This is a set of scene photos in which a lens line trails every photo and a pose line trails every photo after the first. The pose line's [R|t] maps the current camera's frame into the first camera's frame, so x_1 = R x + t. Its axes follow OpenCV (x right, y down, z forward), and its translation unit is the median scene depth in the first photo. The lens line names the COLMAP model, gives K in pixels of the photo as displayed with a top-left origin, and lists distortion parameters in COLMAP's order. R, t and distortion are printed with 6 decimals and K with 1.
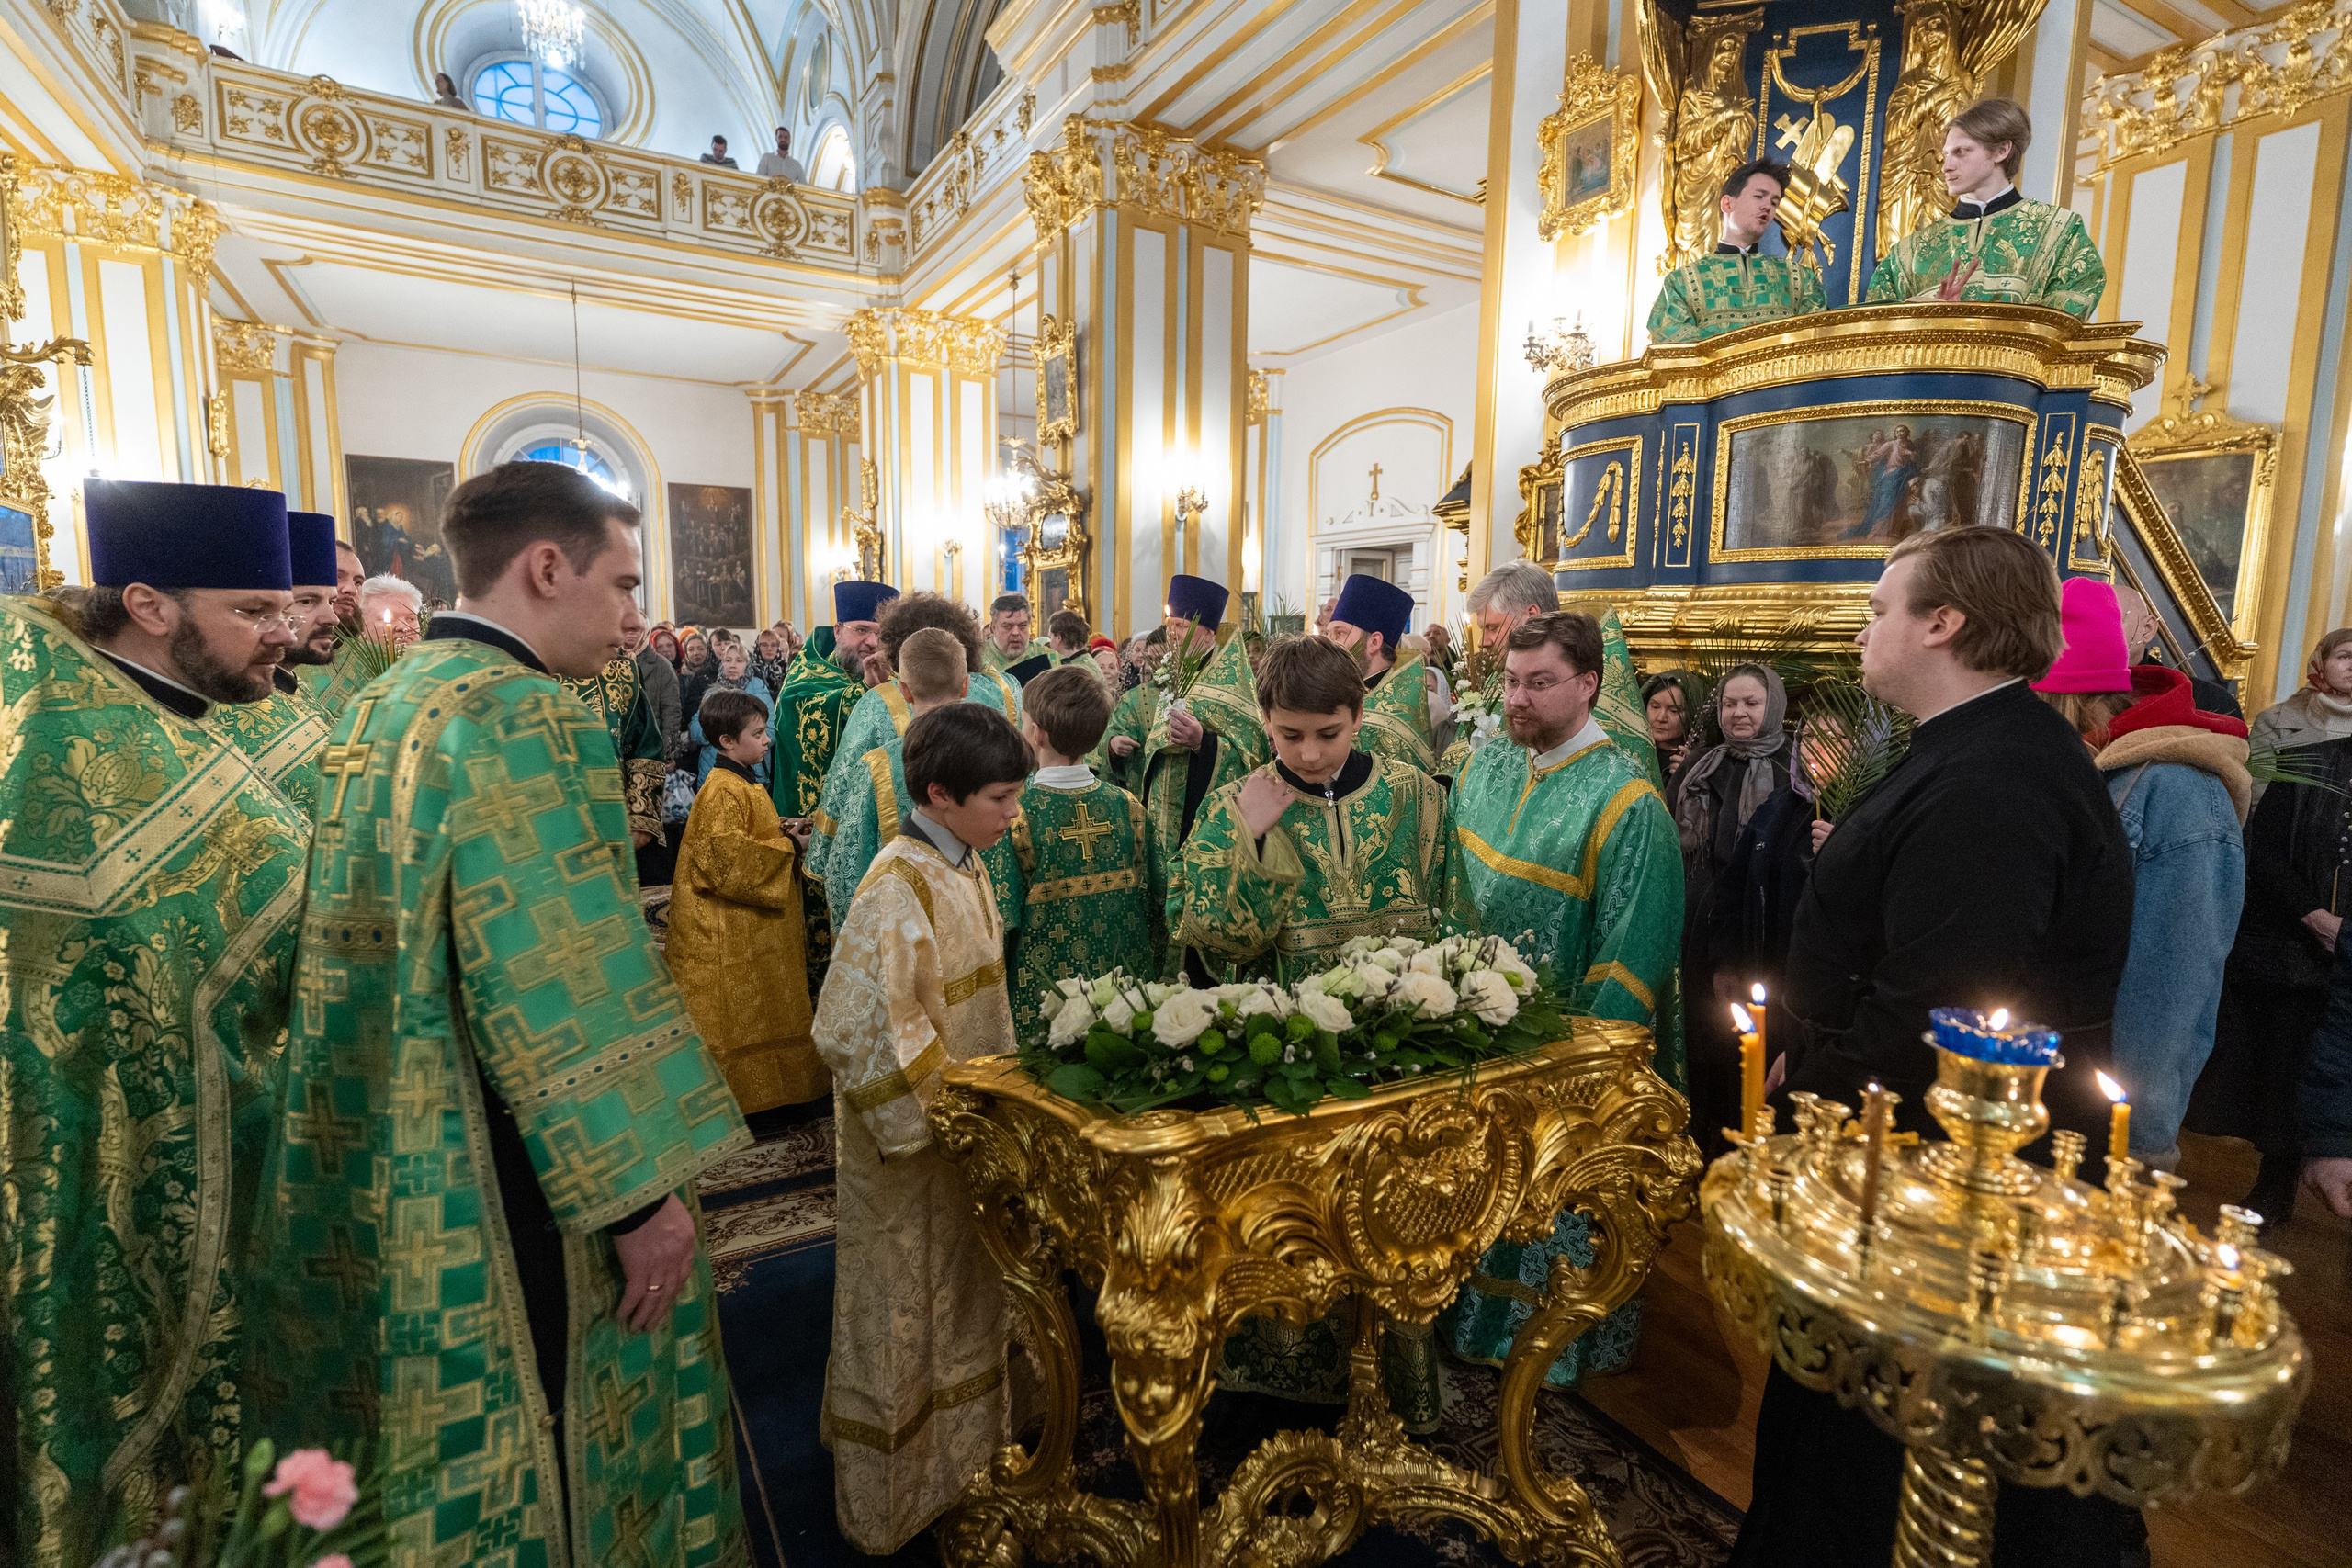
lens RADIAL K [[1107.5, 0, 1177.8], [0, 1107.5, 782.7], [0, 0, 1]] dist [0.004932, -0.001498]
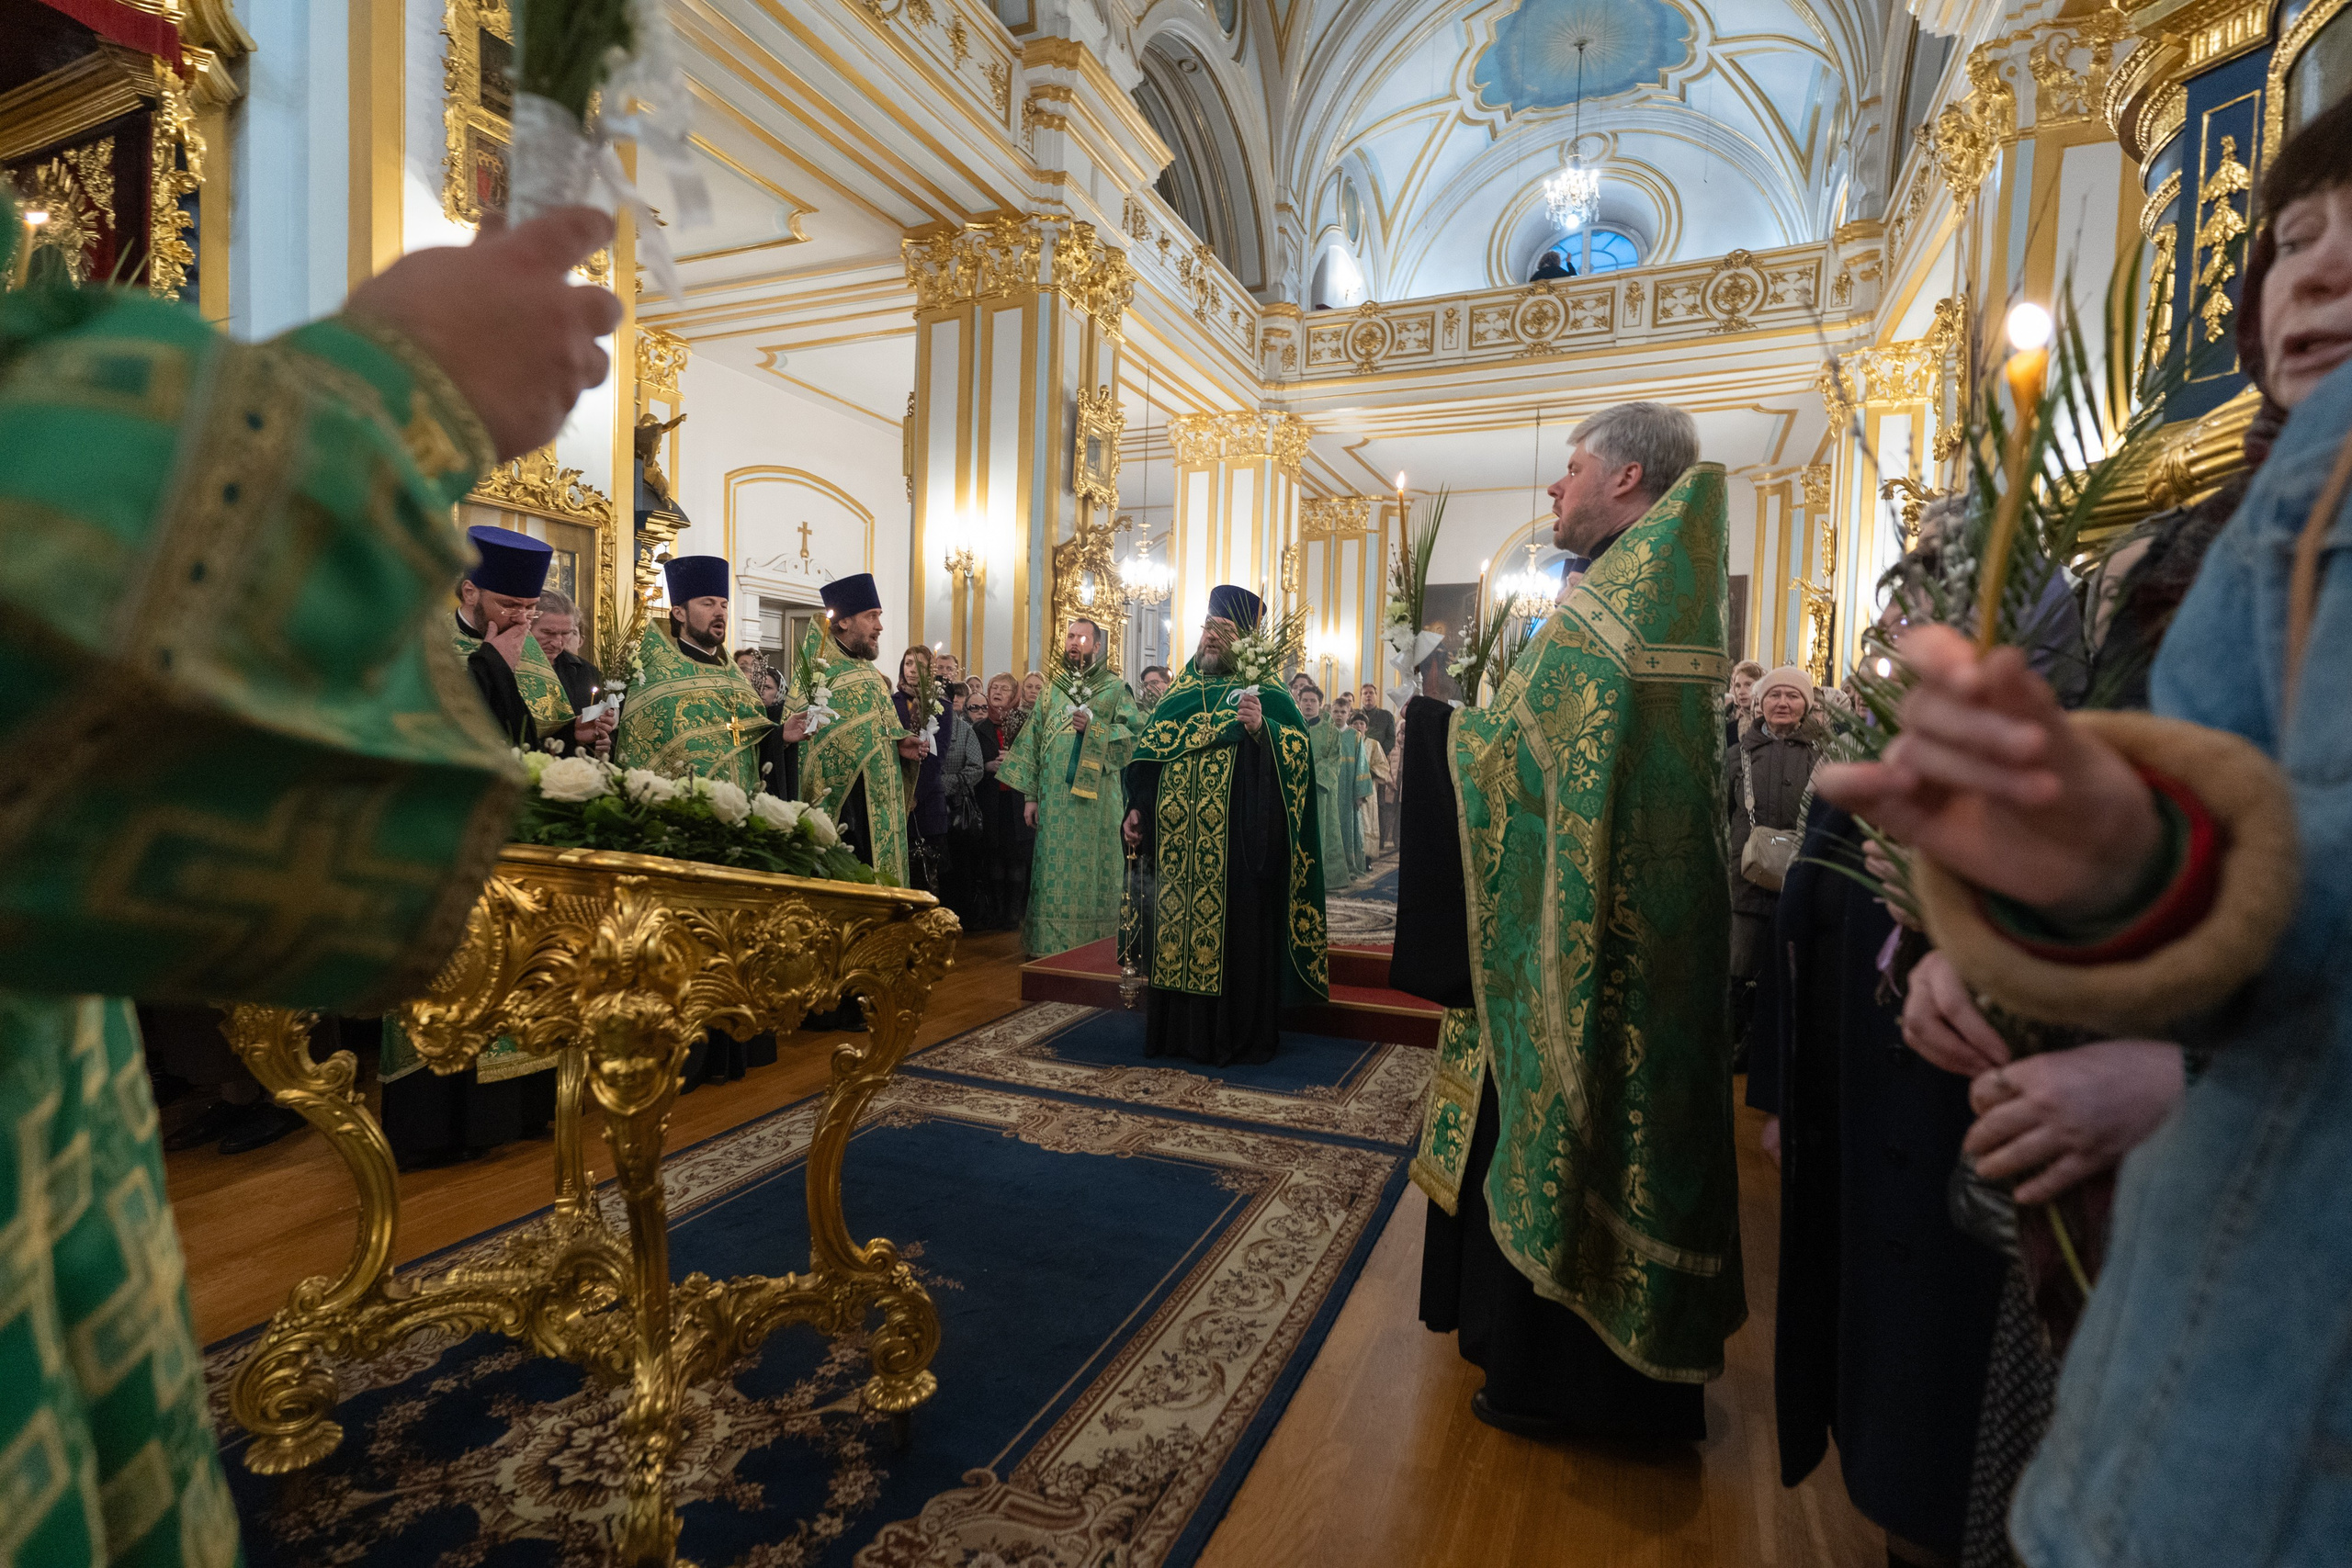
lens RADIAL K [[1107.5, 0, 1177.4], [0, 1107.5, 771.5], [0, 0, 1]] dist [0.007979, 0.000476]
pose [[0.594741, 0.022406, -0.803605, 0.223938], [-0.111303, 0.992279, -0.054709, 0.025676], [0.796175, 0.121981, 0.592644, 0.128577]]
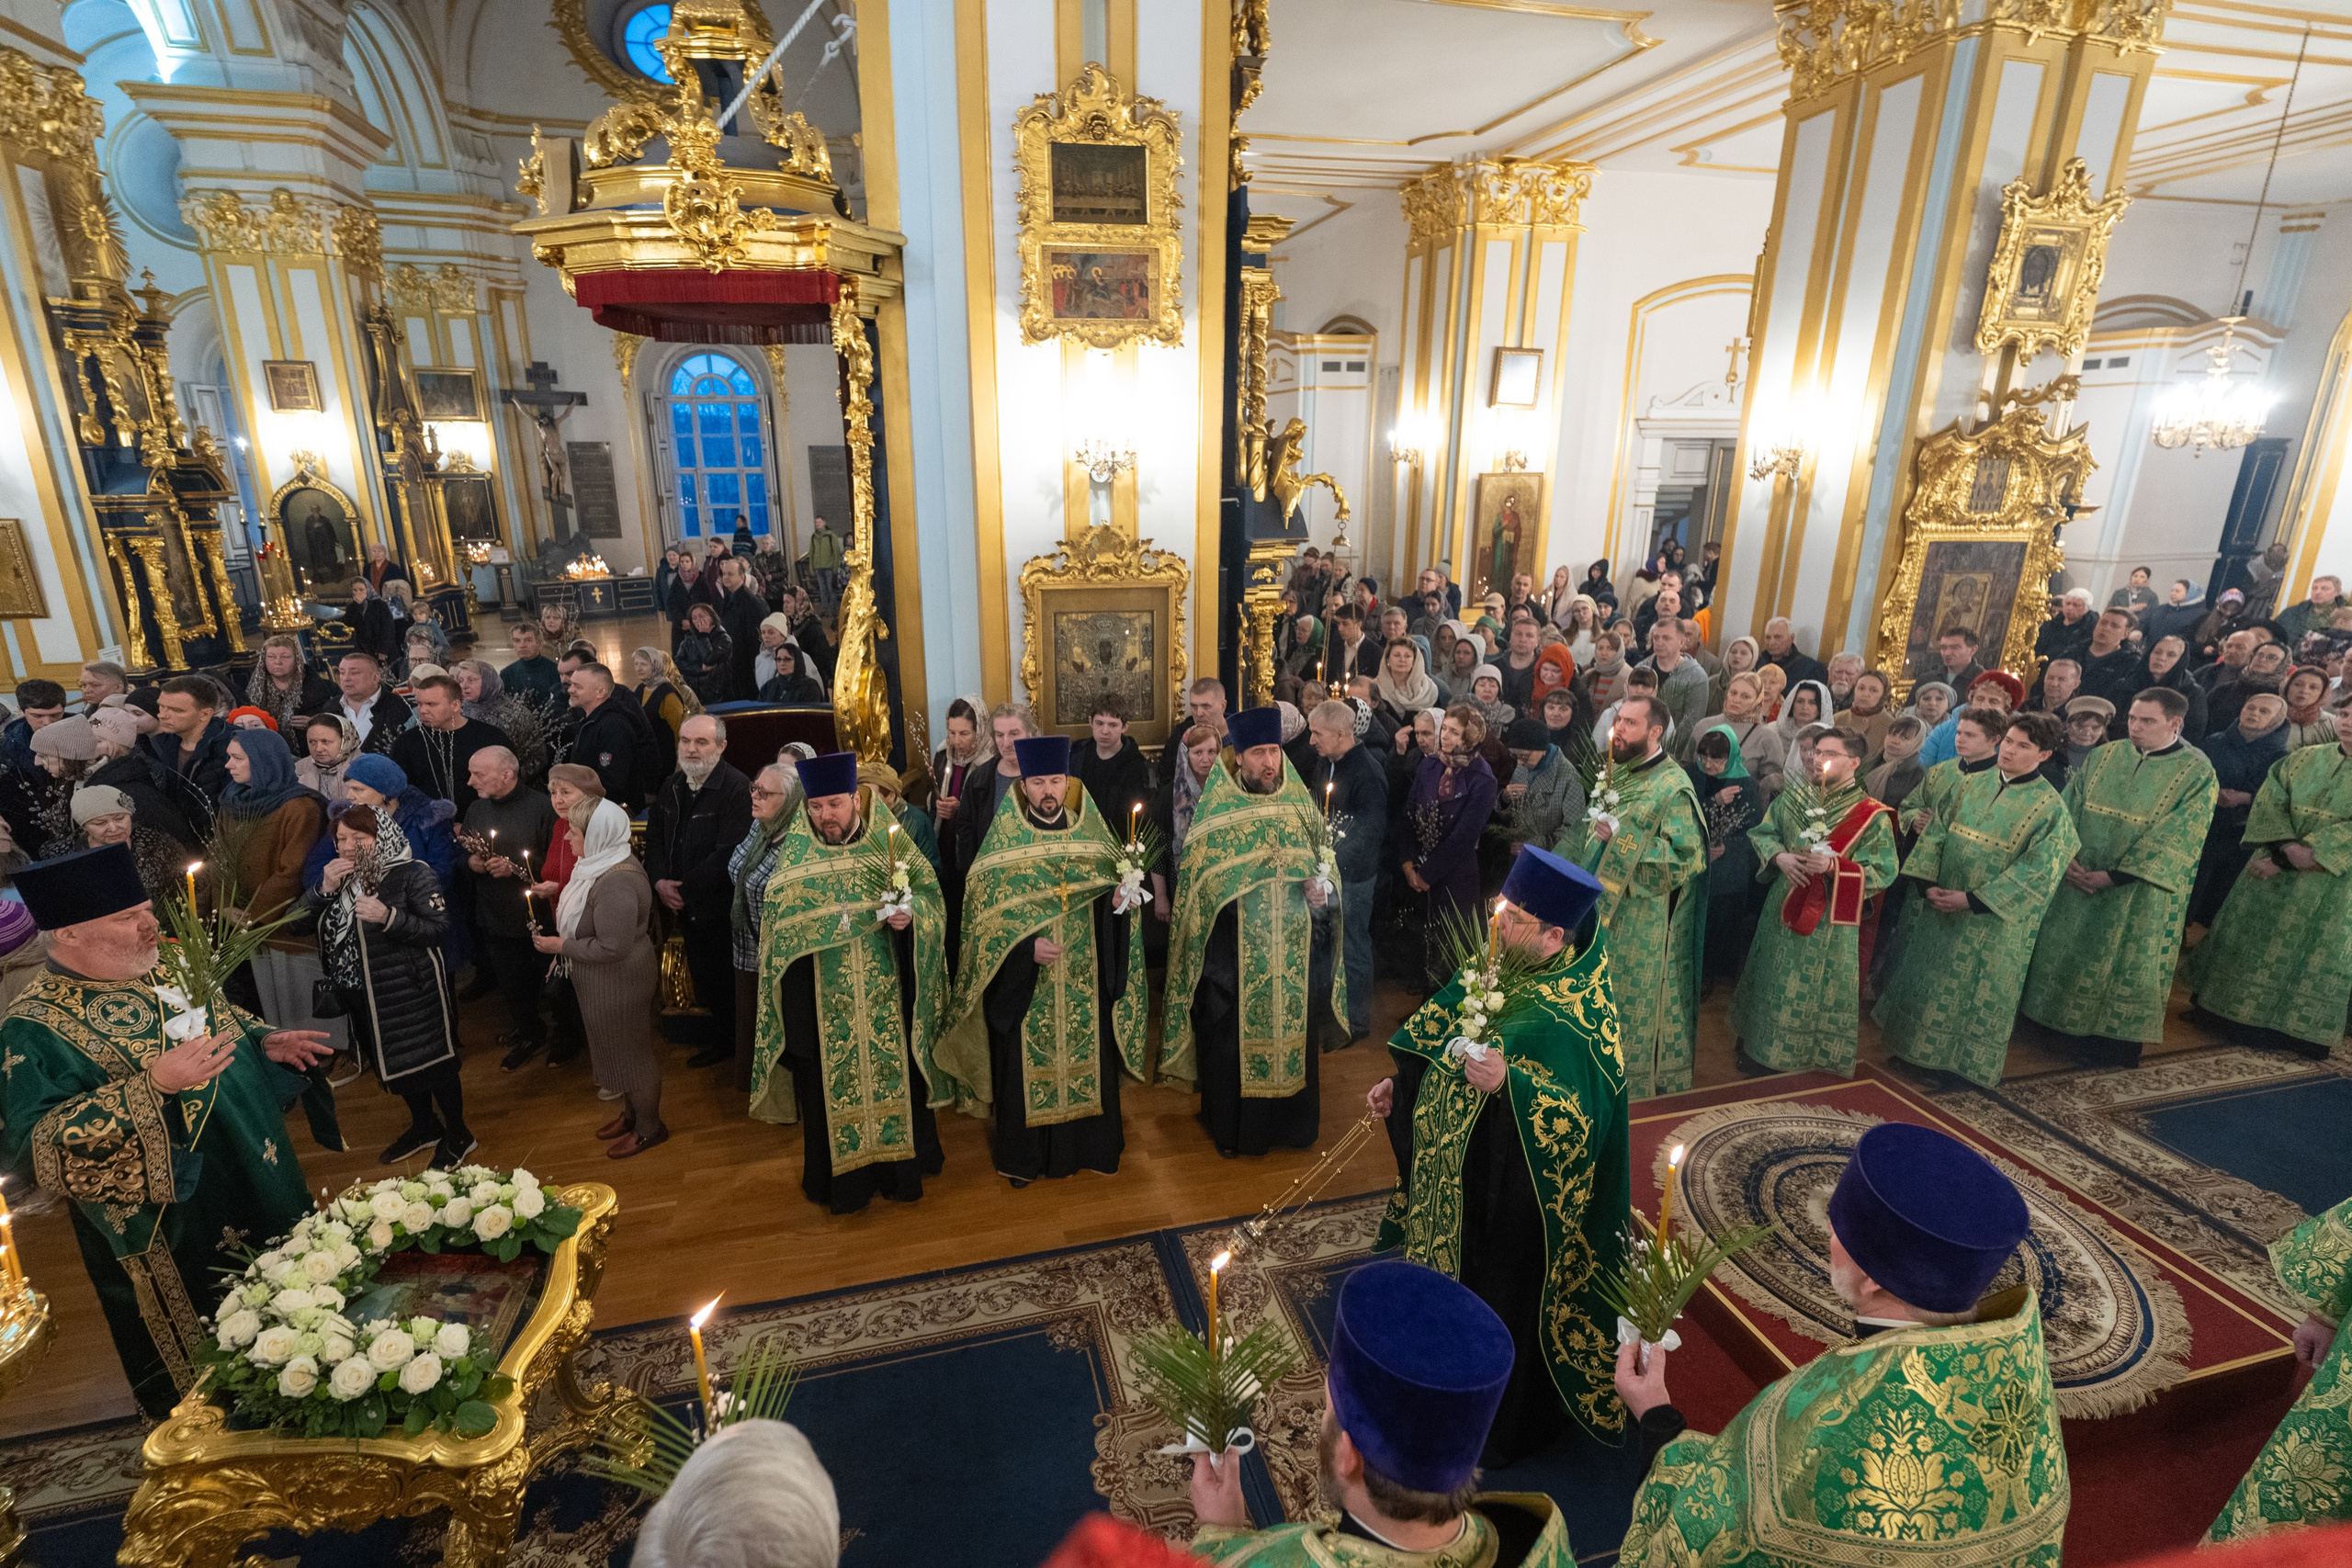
lens RADIAL K [[1107.5, 0, 1177.8], [0, 1107.5, 782.7], [0, 0, 1]] dist [0.004932, -0.001498]
pose [[-0.260081, 0.252952, -0.931866, 0.184435], [-0.127284, 0.947674, 0.292767, -0.172570], [0.957161, 0.194755, -0.214275, 0.368635]]
